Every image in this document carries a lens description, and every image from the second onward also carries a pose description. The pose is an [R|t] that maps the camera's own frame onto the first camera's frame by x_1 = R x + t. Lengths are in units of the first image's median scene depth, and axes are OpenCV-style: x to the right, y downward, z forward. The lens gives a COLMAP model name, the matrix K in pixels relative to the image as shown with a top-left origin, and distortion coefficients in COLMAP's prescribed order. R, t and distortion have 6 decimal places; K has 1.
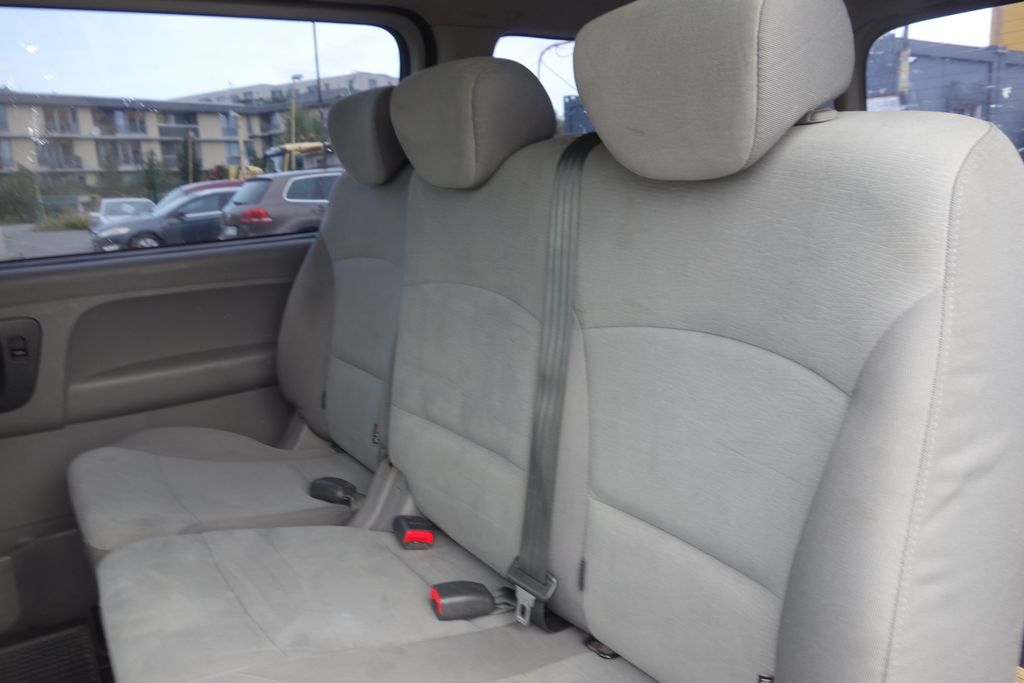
lens RADIAL K [[810.4, 0, 508.0], [0, 810.4, 342.6], [0, 0, 1]] dist [-0.002080, -0.001843]
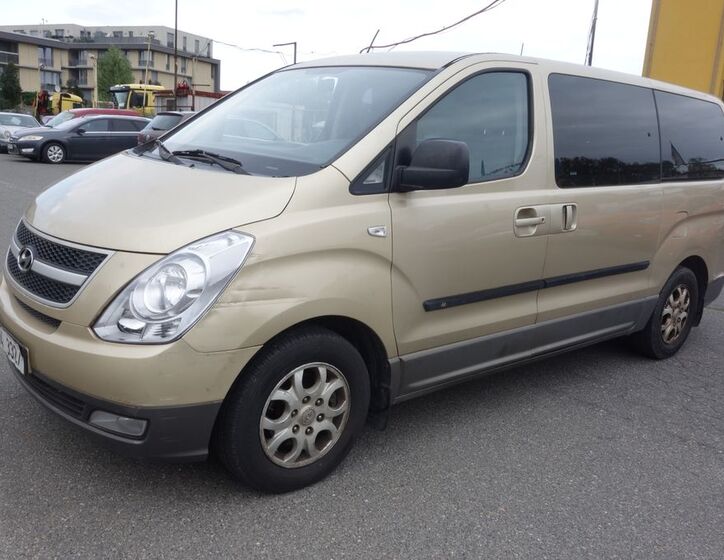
lens RADIAL K [[674.9, 0, 362.9], [0, 674.9, 276.8], [0, 0, 1]] dist [-0.009332, -0.004122]
pose [[0.984182, 0.076421, 0.159827, -0.027126], [-0.078230, 0.996923, 0.005046, 0.011587], [-0.158950, -0.017469, 0.987132, -0.052251]]
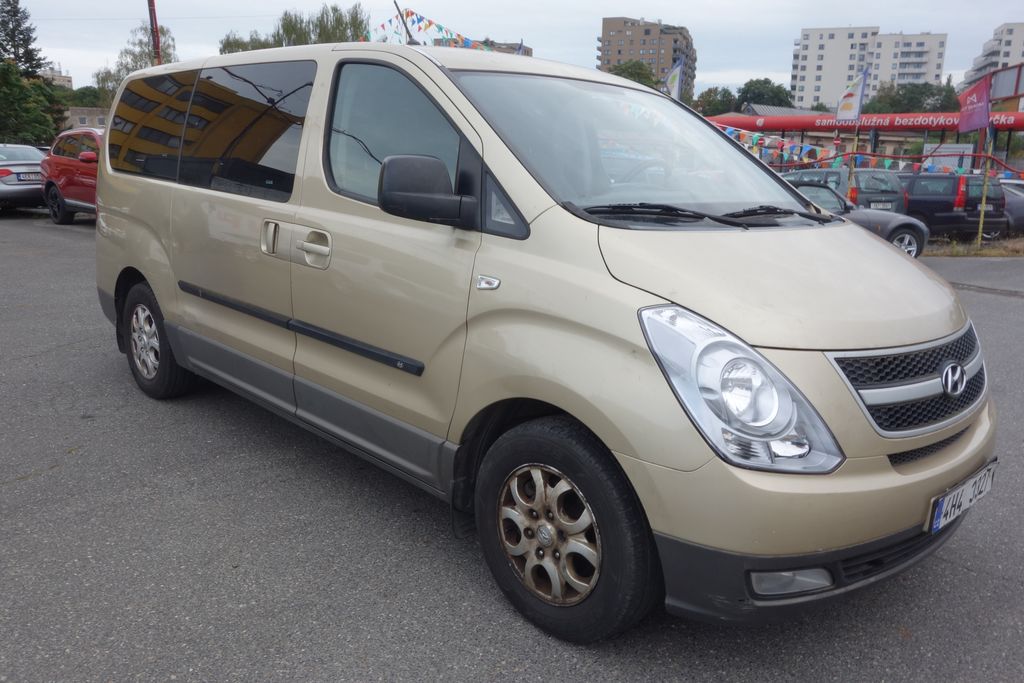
lens RADIAL K [[818.0, 0, 512.0], [0, 818.0, 341.5], [0, 0, 1]] dist [-0.003480, 0.002384]
pose [[-0.204711, -0.182152, 0.961725, -0.075397], [0.174077, 0.960095, 0.218897, -0.001801], [-0.963219, 0.212224, -0.164833, 0.021705]]
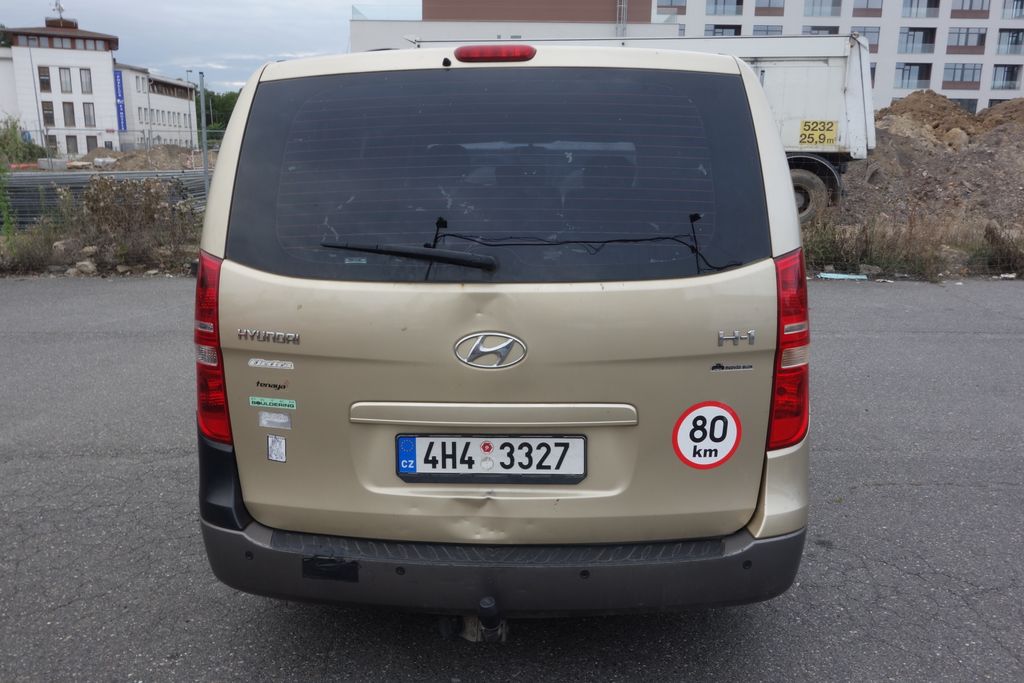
lens RADIAL K [[813.3, 0, 512.0], [0, 813.3, 341.5], [0, 0, 1]] dist [0.003562, -0.004641]
pose [[-0.577004, 0.215148, -0.787894, 0.052152], [-0.139589, 0.924509, 0.354680, -0.015715], [0.804724, 0.314633, -0.503413, 0.053348]]
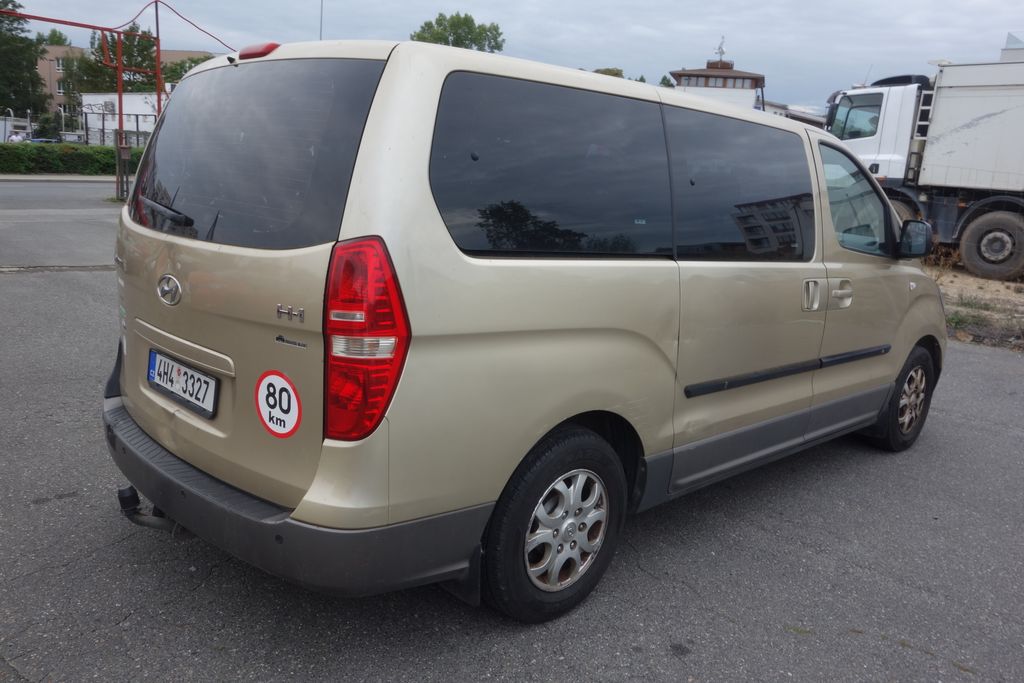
lens RADIAL K [[818.0, 0, 512.0], [0, 818.0, 341.5], [0, 0, 1]] dist [-0.003480, 0.002384]
pose [[-0.977229, 0.018185, -0.211407, 0.017143], [-0.067915, 0.917104, 0.392821, -0.018454], [0.201026, 0.398233, -0.894985, 0.078108]]
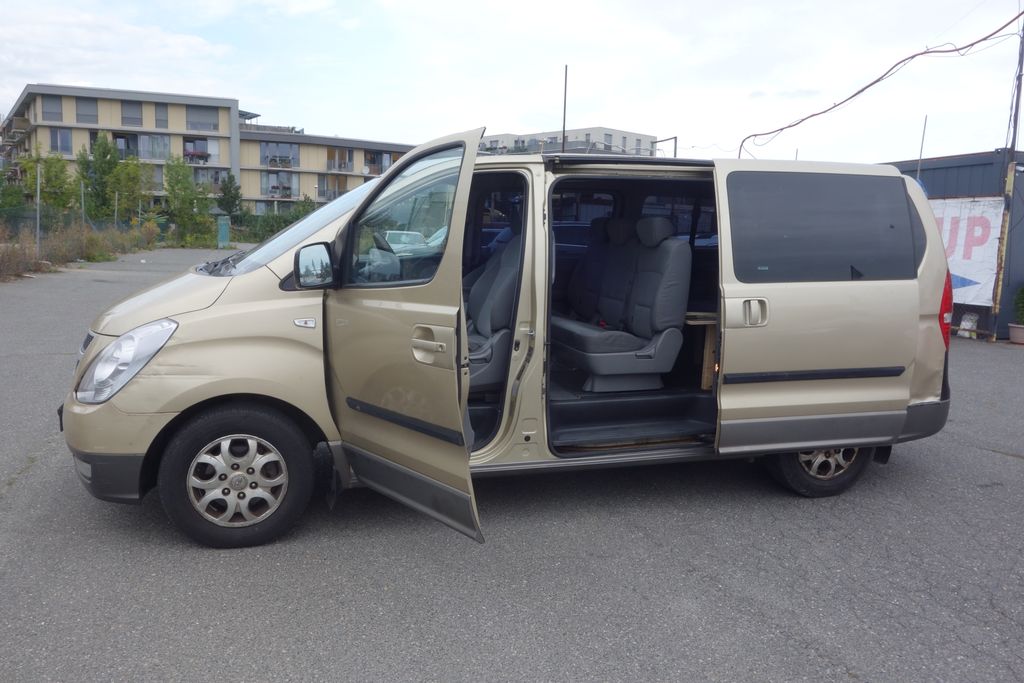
lens RADIAL K [[818.0, 0, 512.0], [0, 818.0, 341.5], [0, 0, 1]] dist [-0.003480, 0.002384]
pose [[0.962636, 0.101931, -0.250882, 0.010098], [-0.116977, 0.992079, -0.045771, 0.011126], [0.244229, 0.073409, 0.966935, -0.063136]]
